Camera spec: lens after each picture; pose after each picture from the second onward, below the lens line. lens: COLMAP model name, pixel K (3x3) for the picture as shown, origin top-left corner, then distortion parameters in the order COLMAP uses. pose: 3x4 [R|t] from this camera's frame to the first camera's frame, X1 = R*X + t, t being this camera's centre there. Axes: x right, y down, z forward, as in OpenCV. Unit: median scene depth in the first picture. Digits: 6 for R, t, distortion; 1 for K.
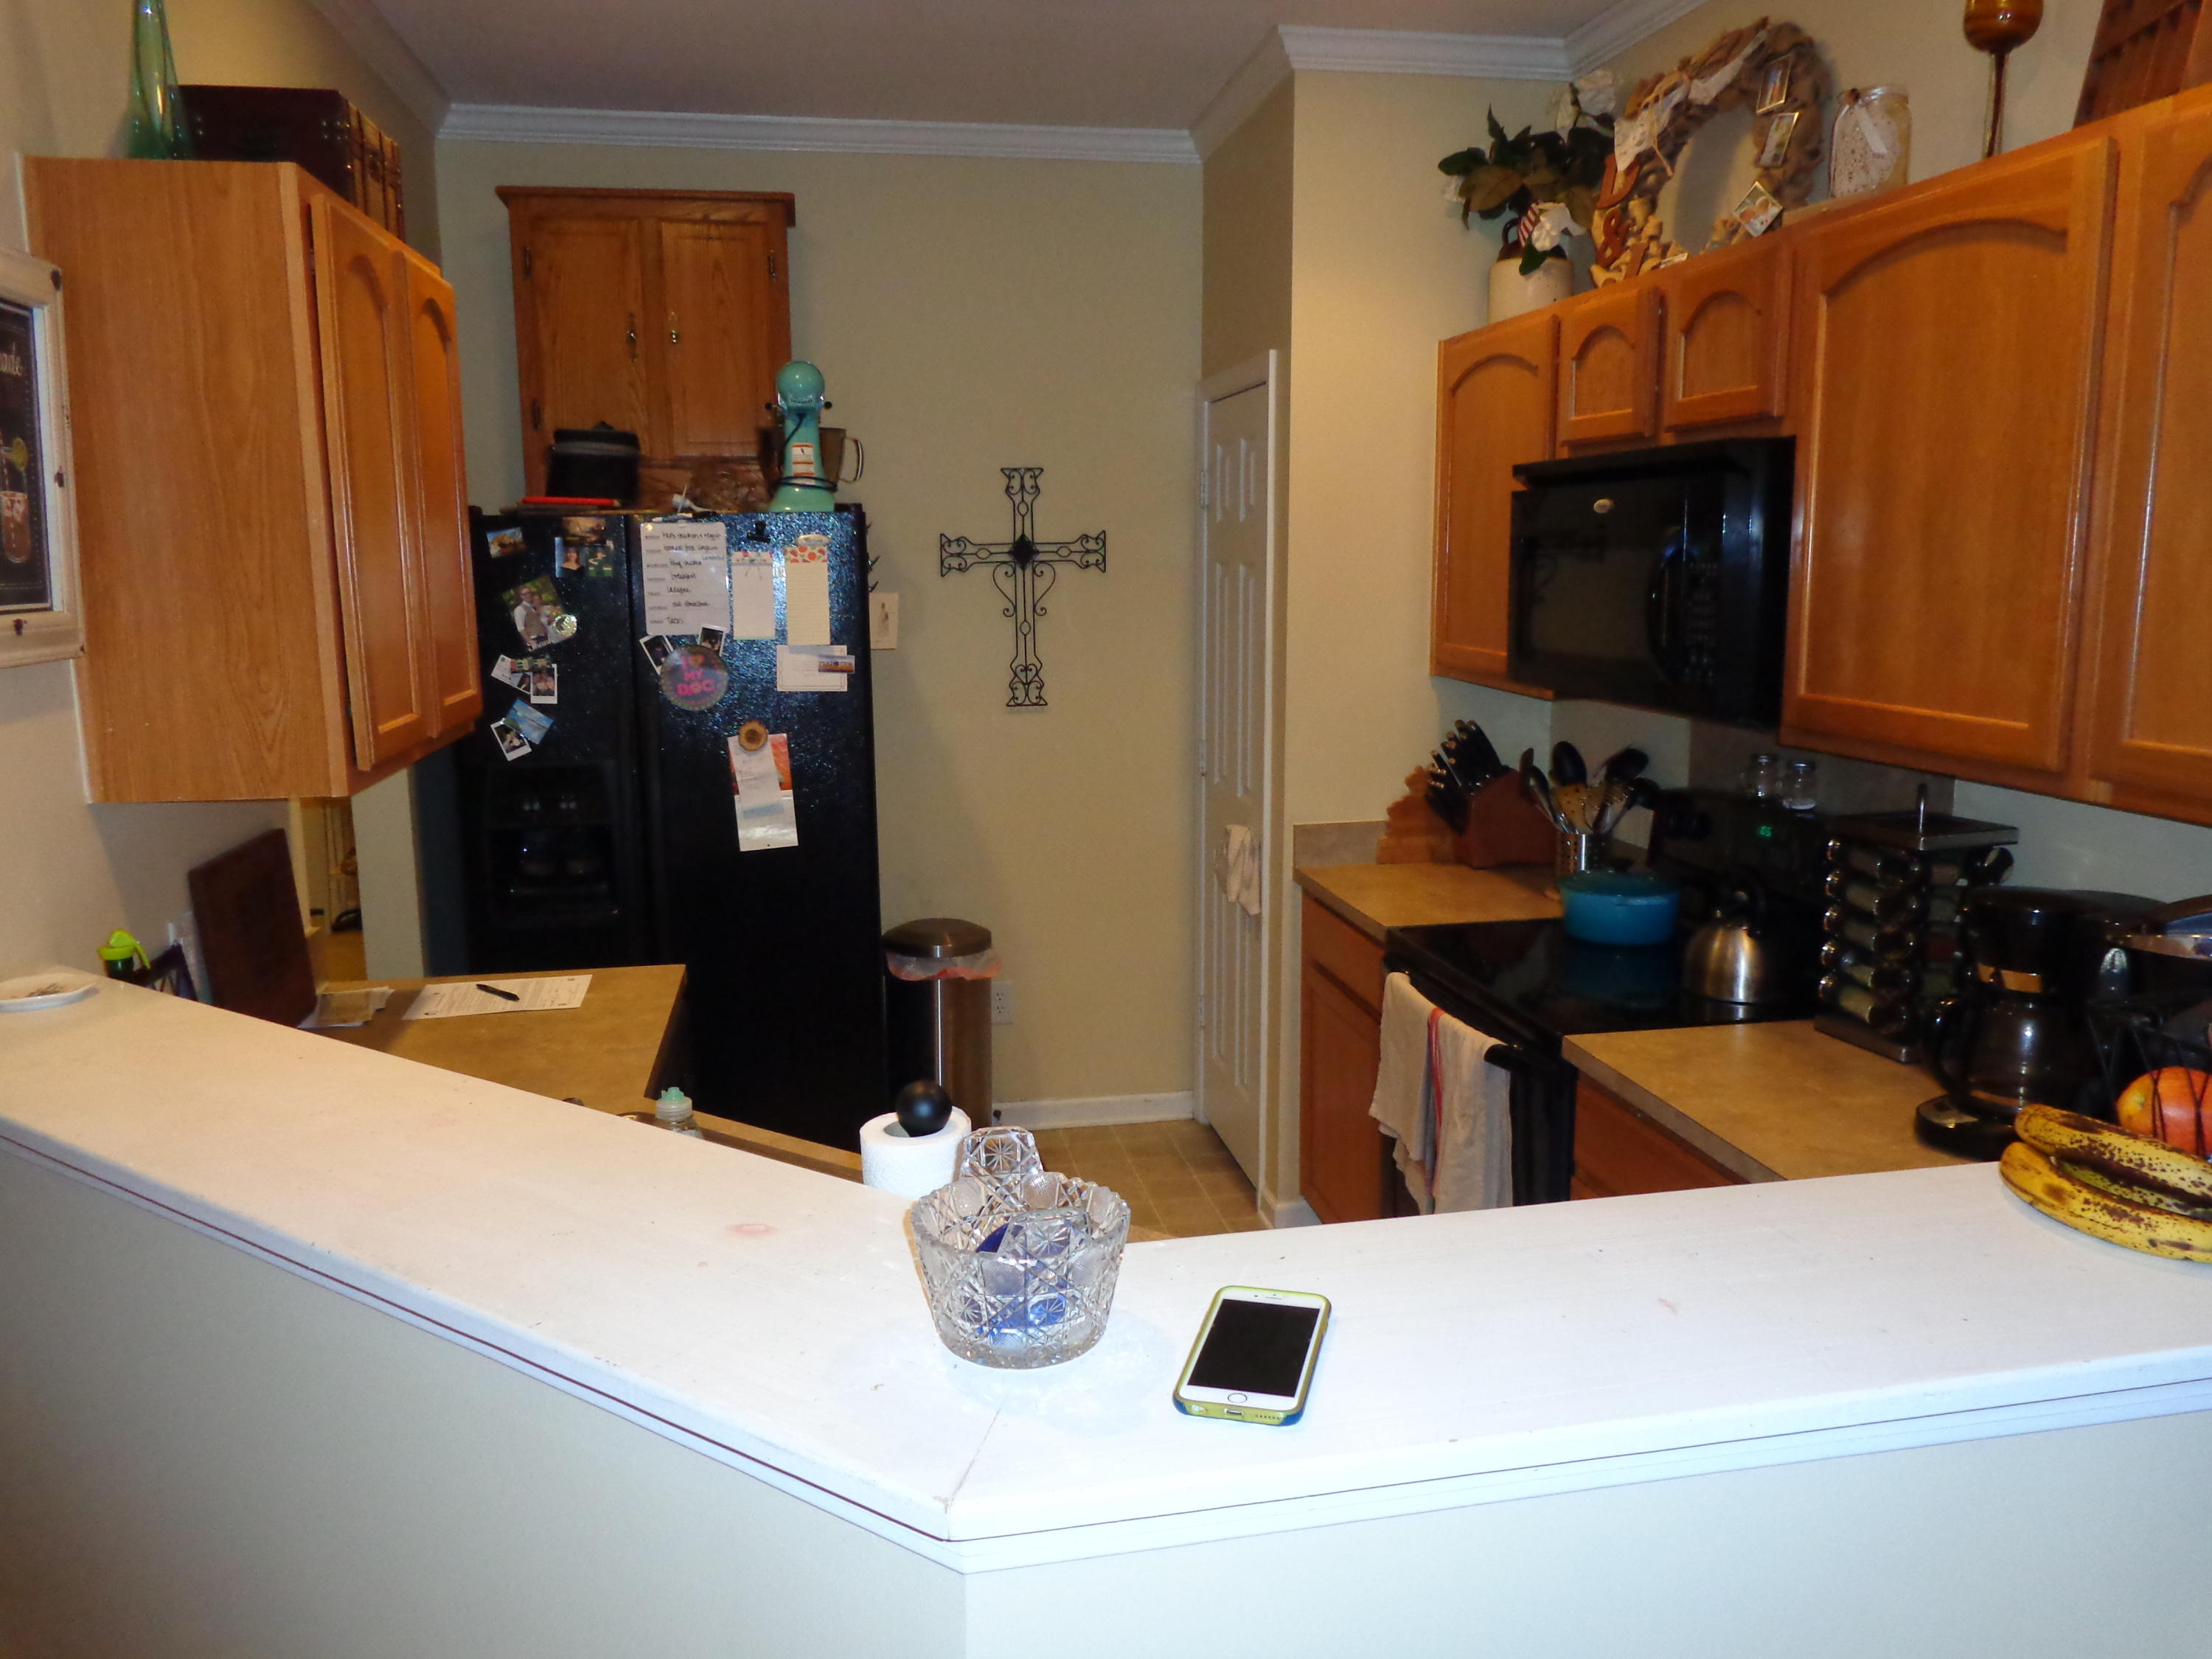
lens RADIAL K [[1640.1, 0, 1095.3], [0, 1640.1, 828.9], [0, 0, 1]] dist [-0.002385, -0.009031]
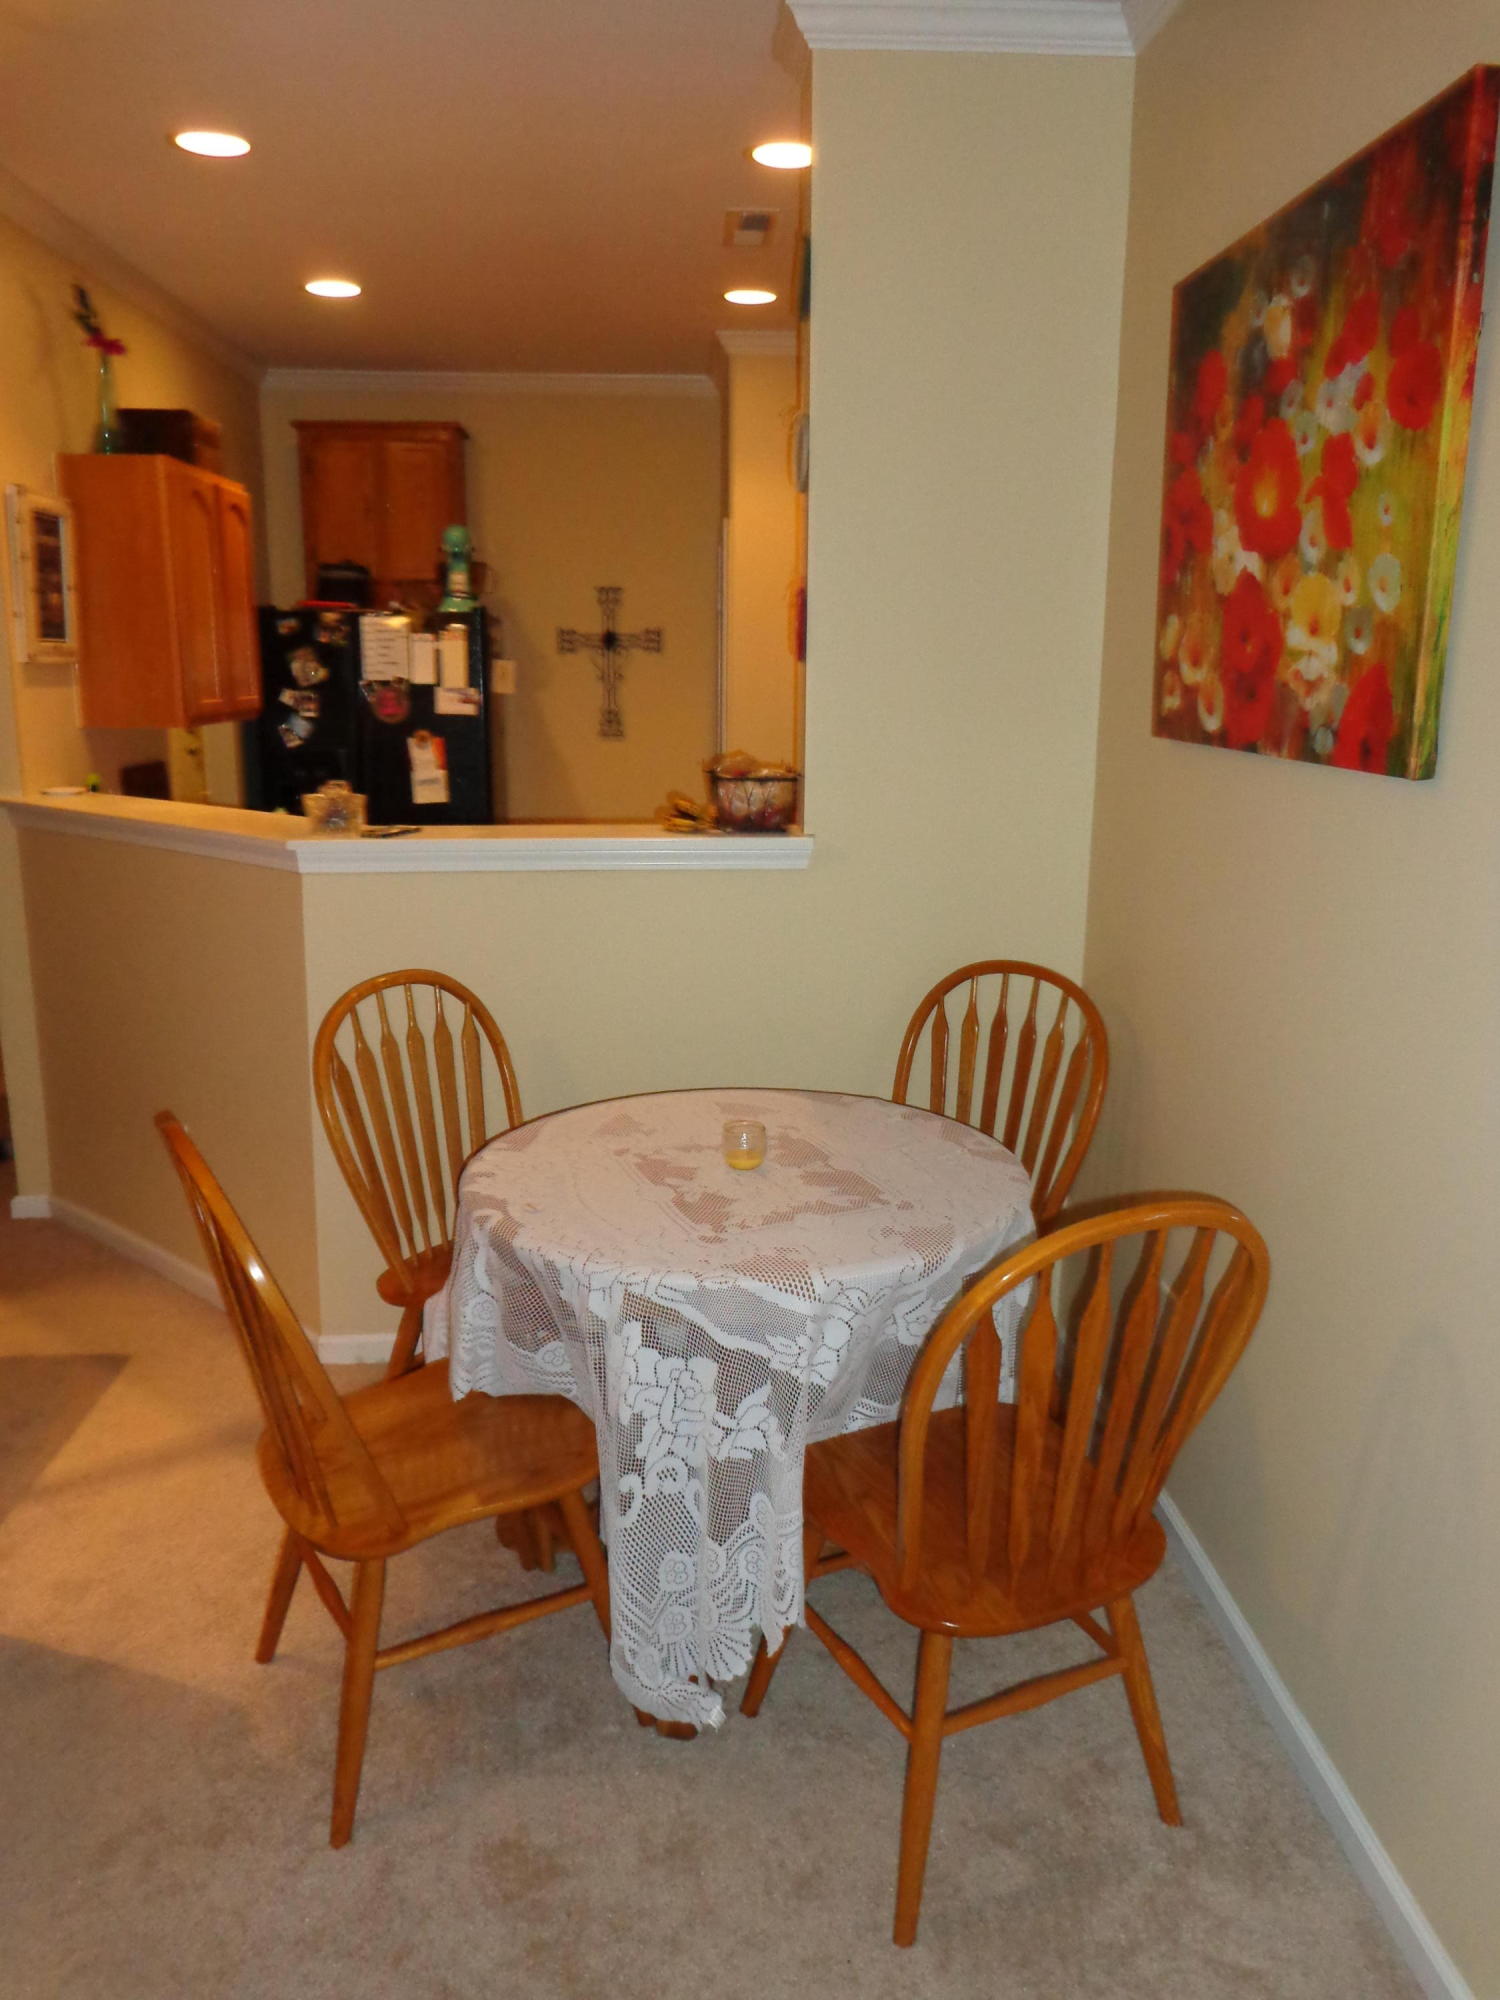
lens RADIAL K [[1482.9, 0, 757.2], [0, 1482.9, 994.5], [0, 0, 1]] dist [-0.002385, -0.009031]
pose [[0.993743, 0.042292, -0.103376, 0.328934], [-0.036601, 0.997740, 0.056342, 0.116042], [0.105525, -0.052206, 0.993045, -0.574558]]
